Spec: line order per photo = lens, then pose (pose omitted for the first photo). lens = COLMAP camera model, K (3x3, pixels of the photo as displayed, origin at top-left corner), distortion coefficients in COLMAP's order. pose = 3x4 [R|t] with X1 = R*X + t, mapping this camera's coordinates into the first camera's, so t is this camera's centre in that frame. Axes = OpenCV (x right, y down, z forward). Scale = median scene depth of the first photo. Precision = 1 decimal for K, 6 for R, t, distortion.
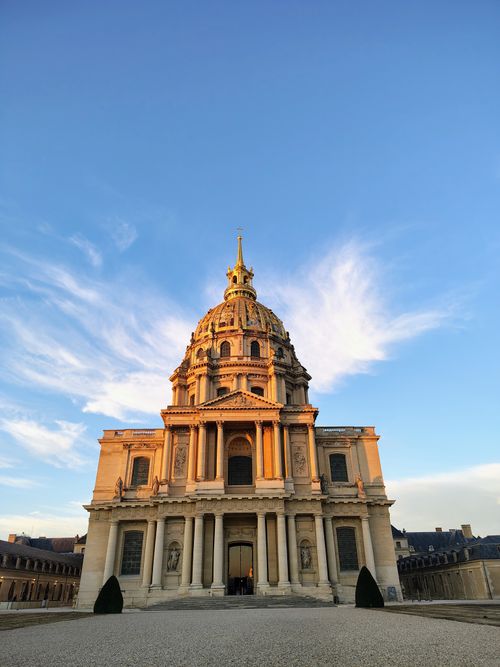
lens RADIAL K [[444.6, 0, 248.0], [0, 444.6, 334.7], [0, 0, 1]] dist [0.071275, -0.008911]
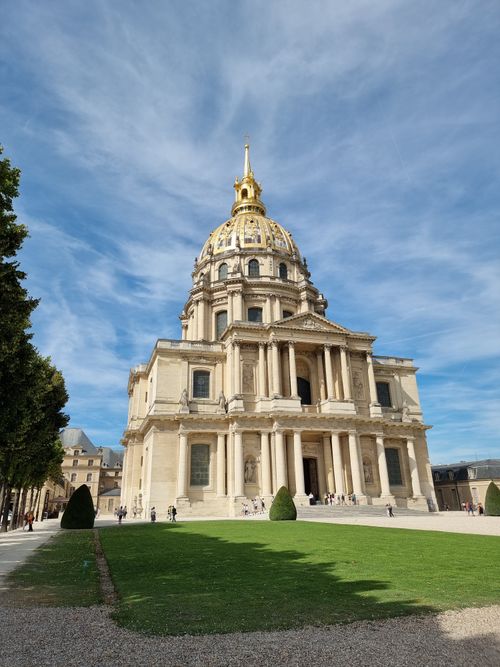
lens RADIAL K [[444.6, 0, 249.3], [0, 444.6, 326.7], [0, 0, 1]] dist [0.071275, -0.008911]
pose [[0.962028, 0.098512, 0.254552, -0.318137], [-0.135627, 0.981847, 0.132597, 0.035143], [-0.236868, -0.162086, 0.957926, 0.072590]]
